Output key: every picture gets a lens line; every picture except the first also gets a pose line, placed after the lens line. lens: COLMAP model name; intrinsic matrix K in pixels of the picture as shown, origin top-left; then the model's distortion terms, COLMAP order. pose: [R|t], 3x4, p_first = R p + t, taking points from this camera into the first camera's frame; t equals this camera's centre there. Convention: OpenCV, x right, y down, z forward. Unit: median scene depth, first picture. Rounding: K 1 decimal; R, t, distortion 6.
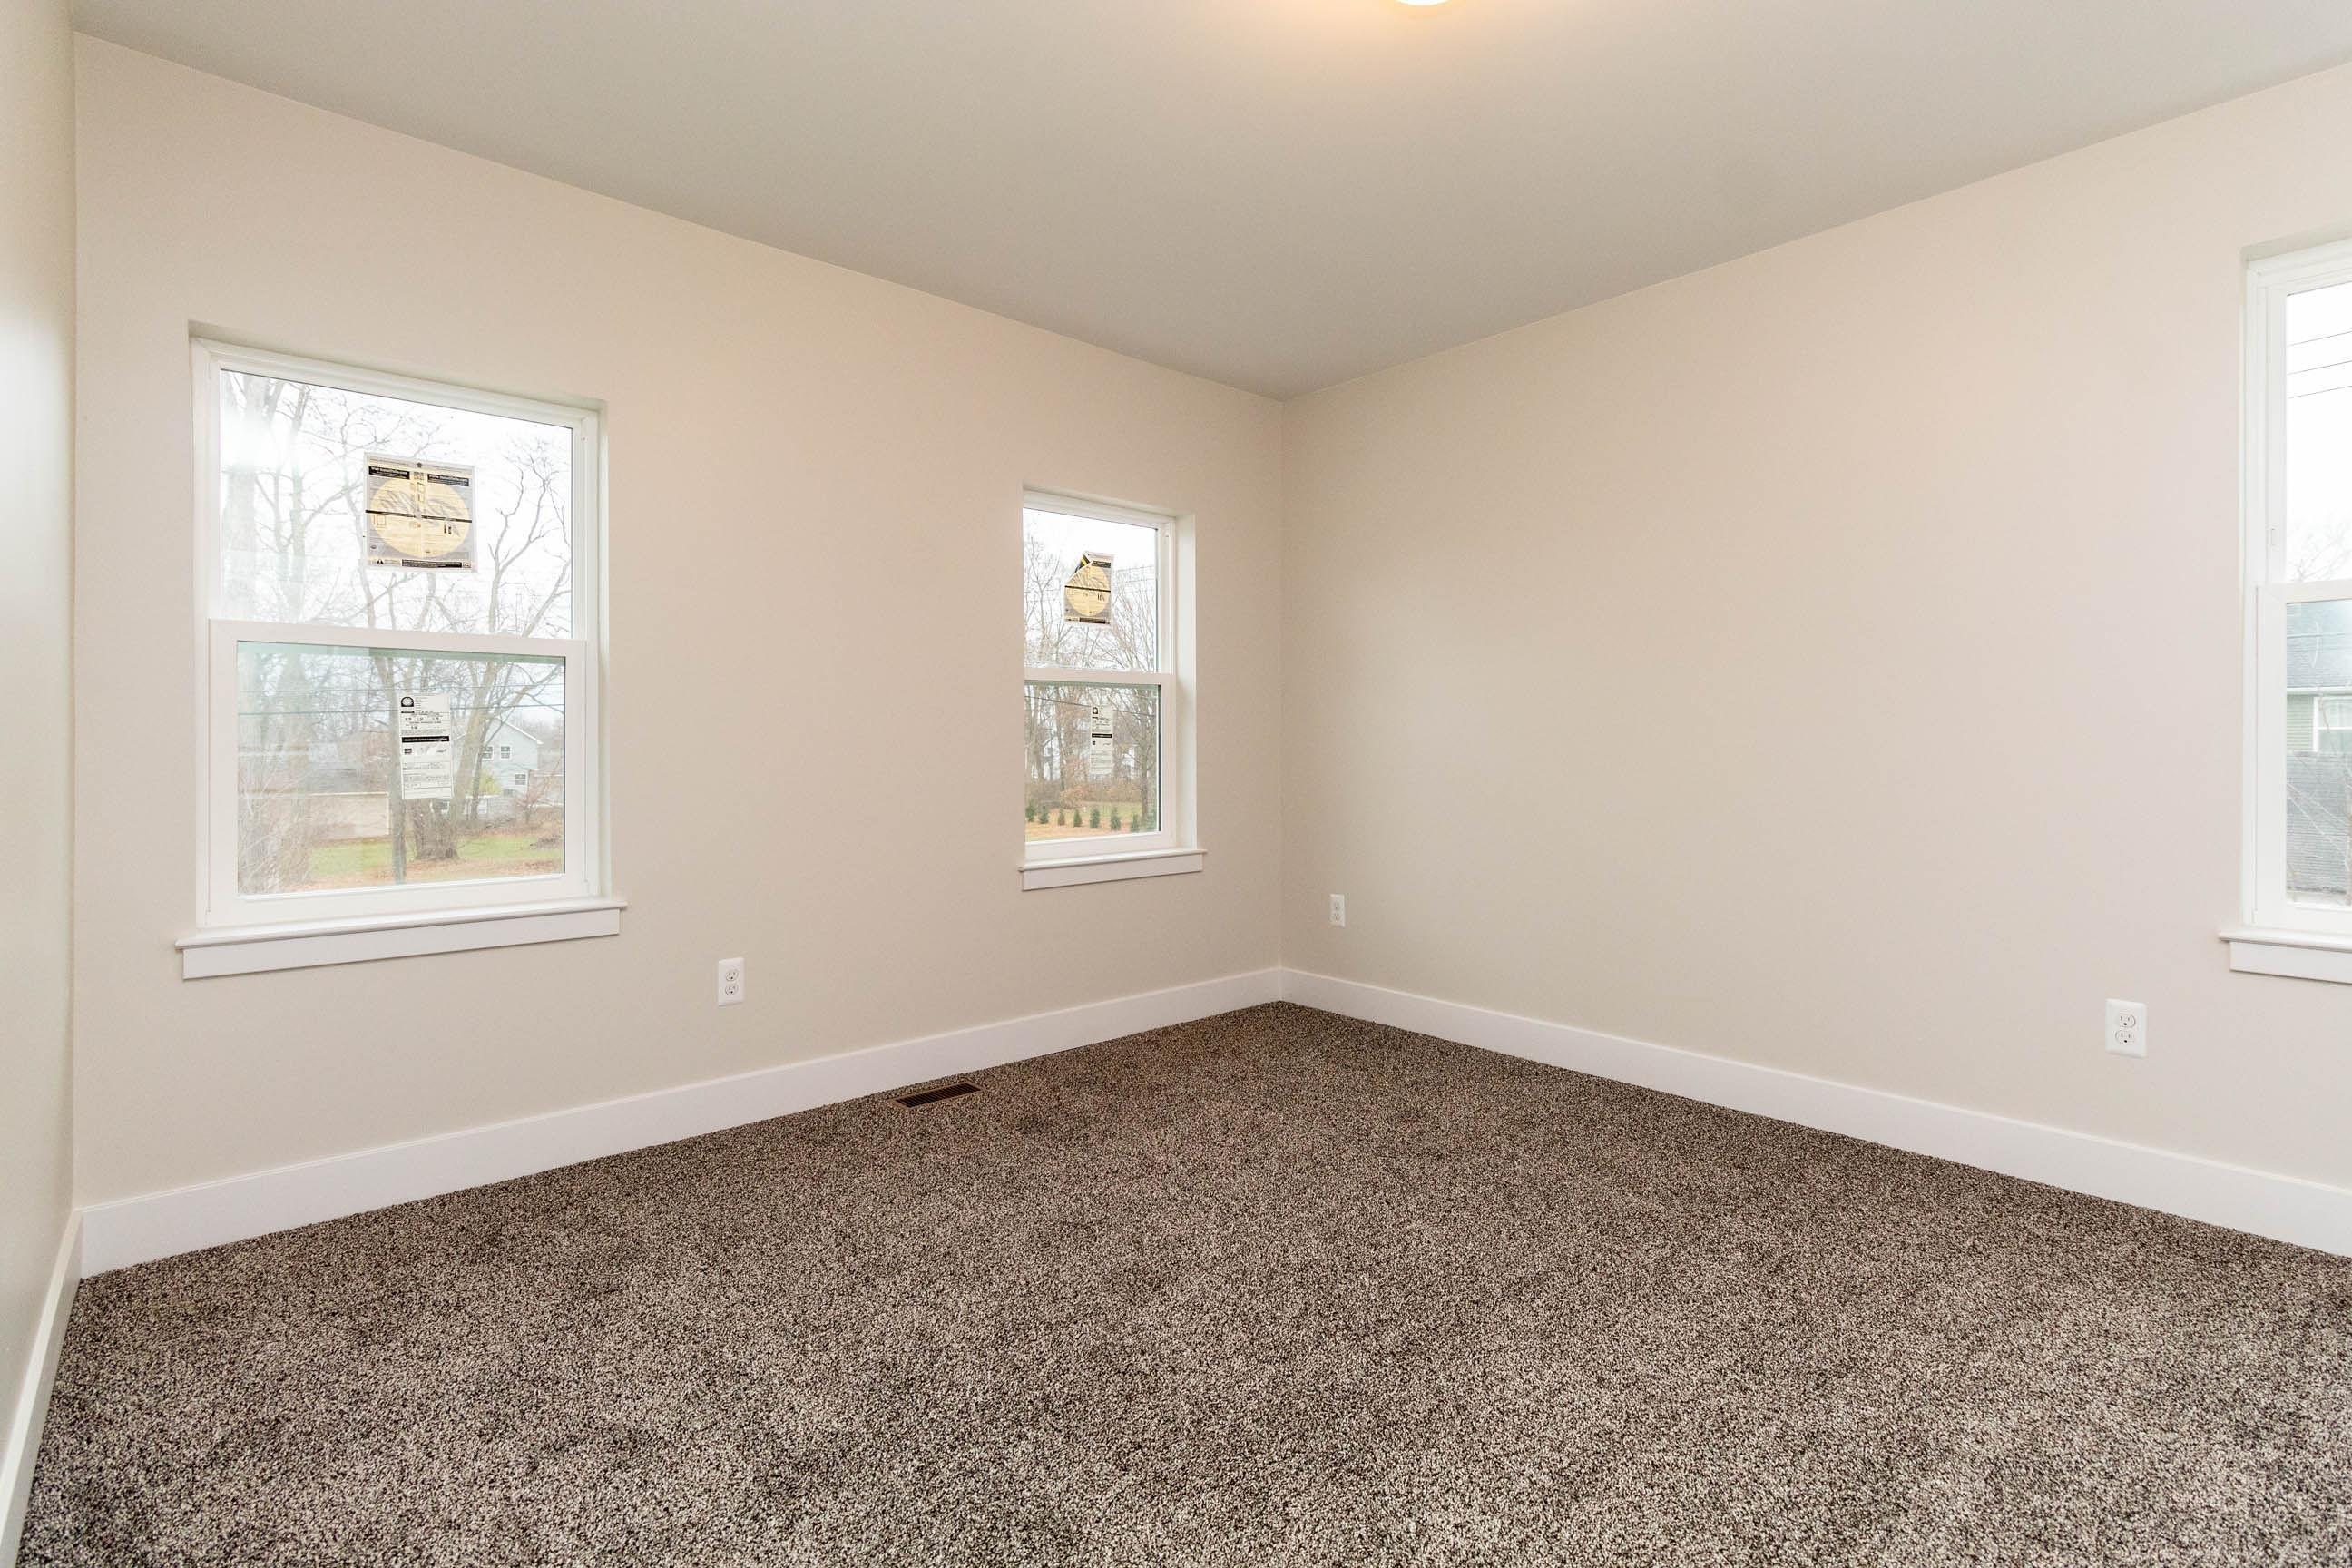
lens RADIAL K [[1105.7, 0, 1174.0], [0, 1105.7, 772.1], [0, 0, 1]] dist [-0.004486, 0.001817]
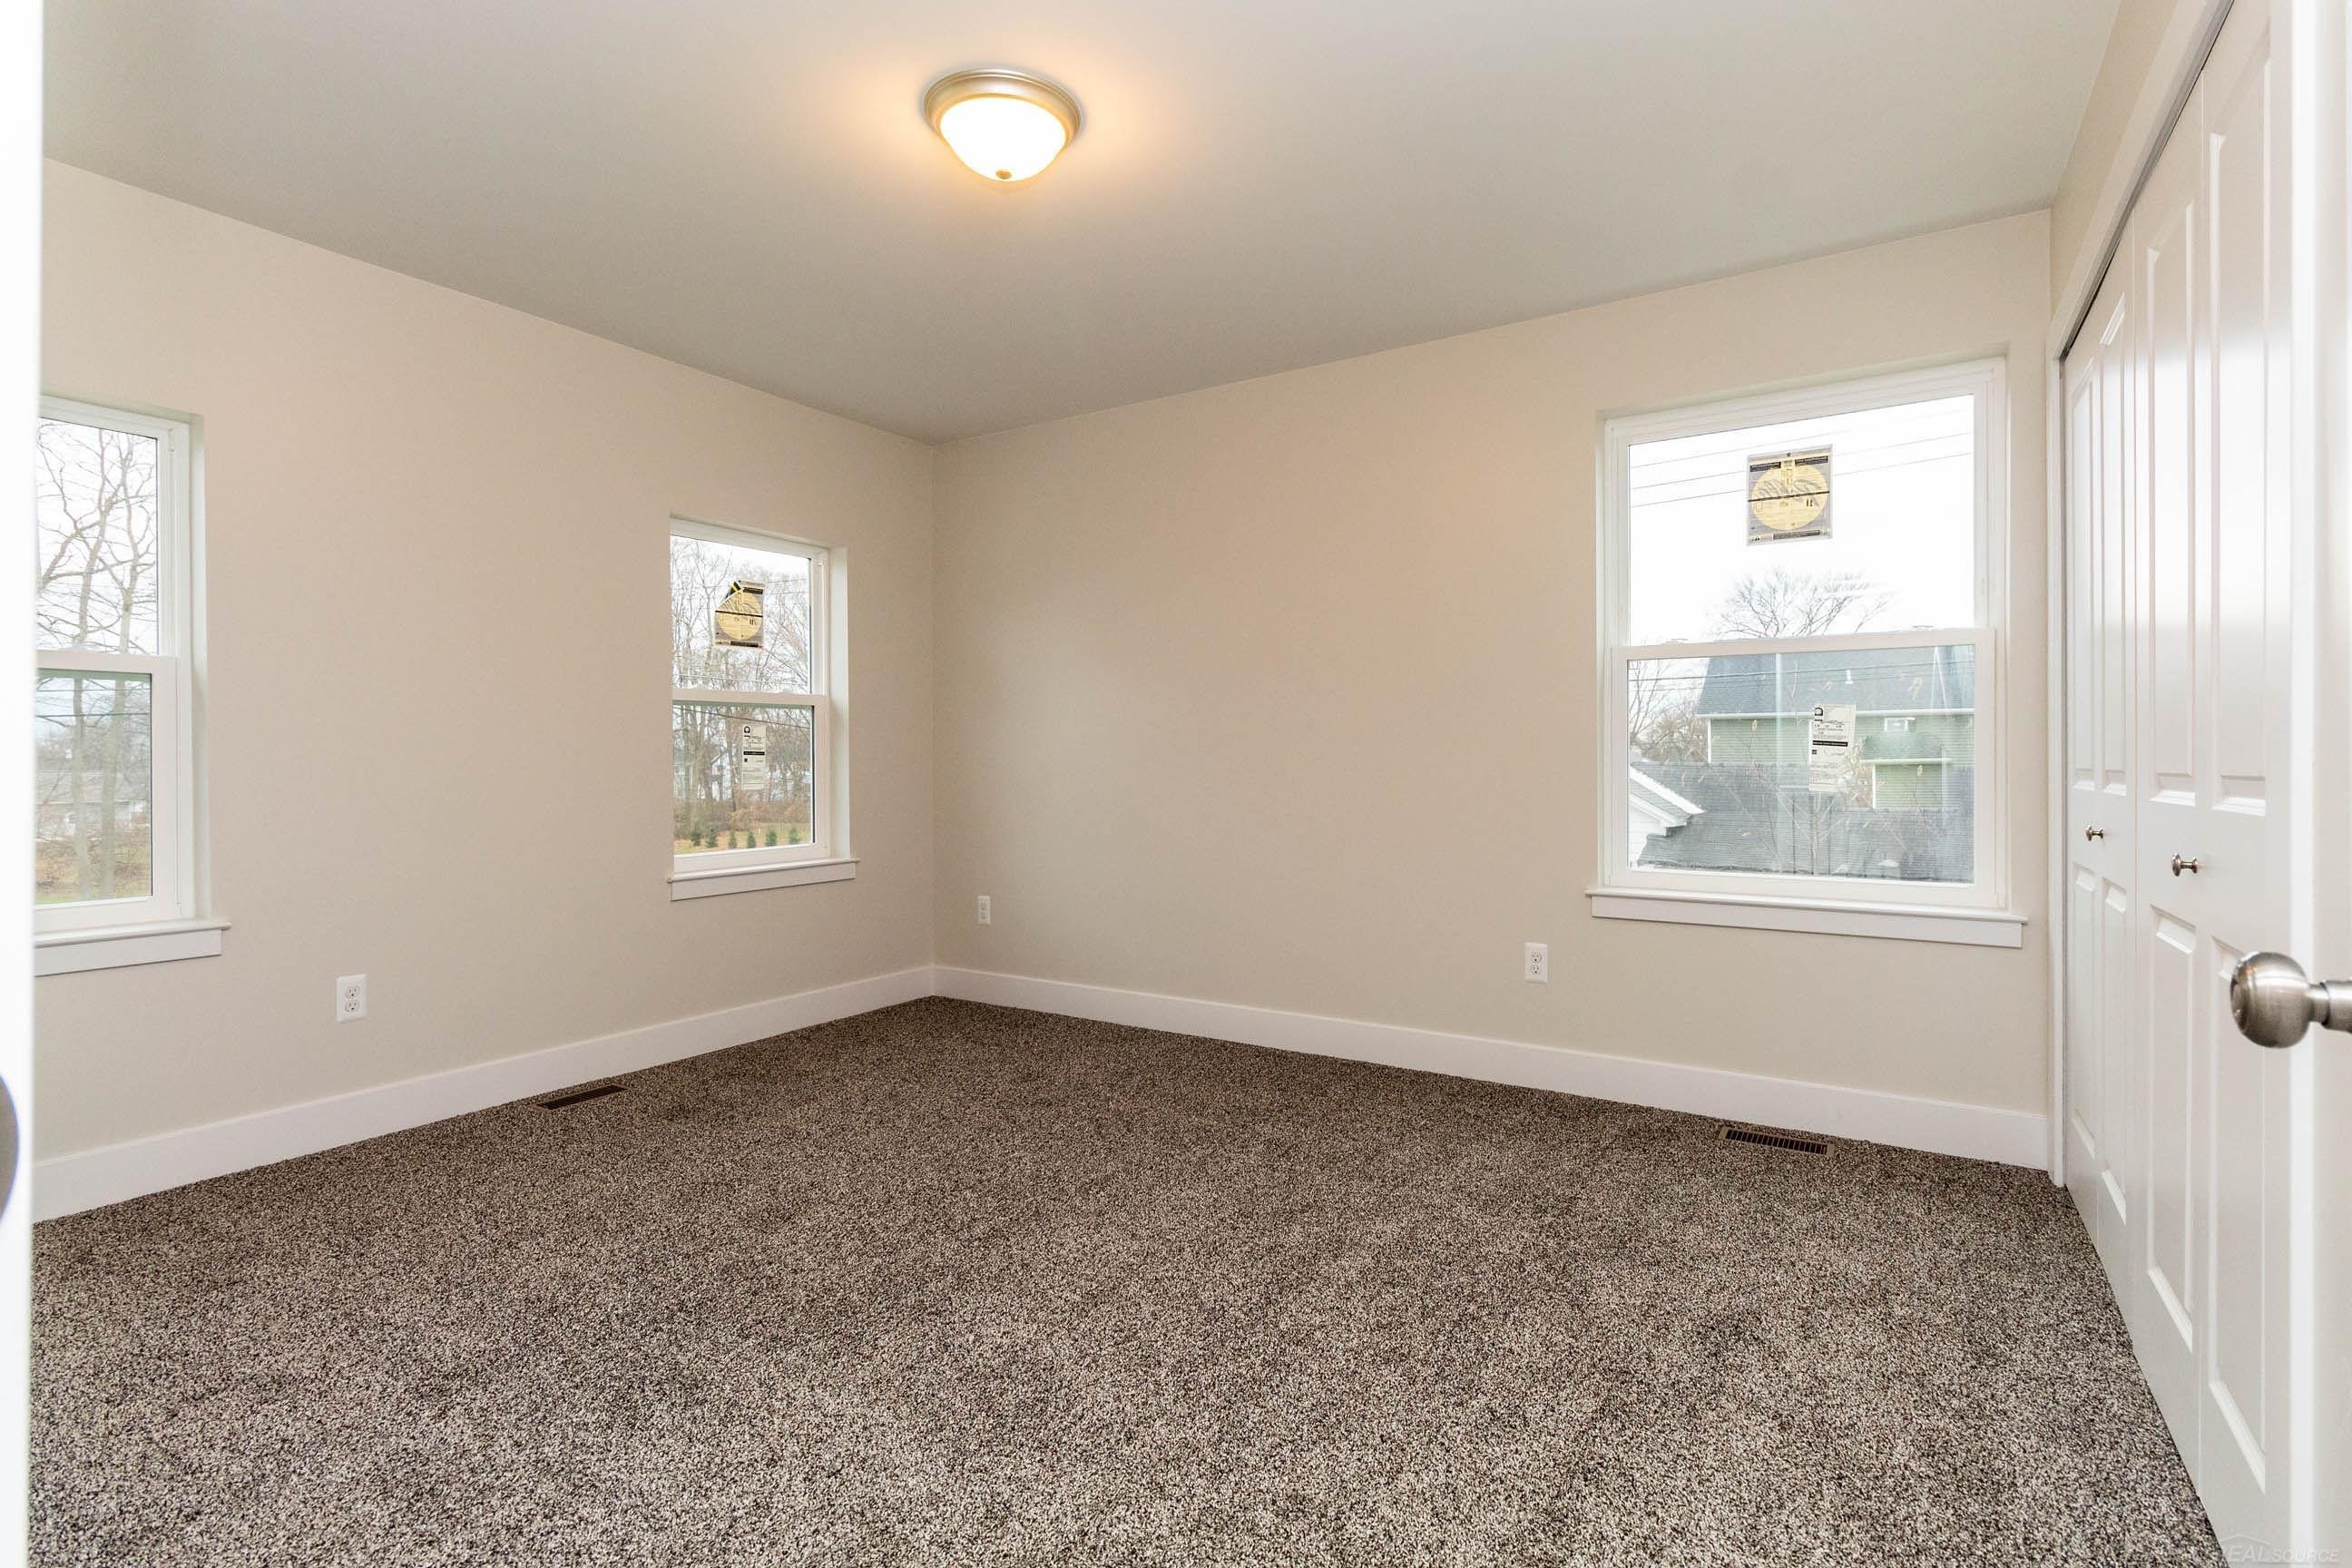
lens RADIAL K [[1105.7, 0, 1193.6], [0, 1105.7, 778.0], [0, 0, 1]] dist [-0.004486, 0.001817]
pose [[0.957070, -0.008080, 0.289743, 0.049091], [0.010784, 0.999912, -0.007736, 0.005474], [-0.289655, 0.010528, 0.957073, -0.209806]]
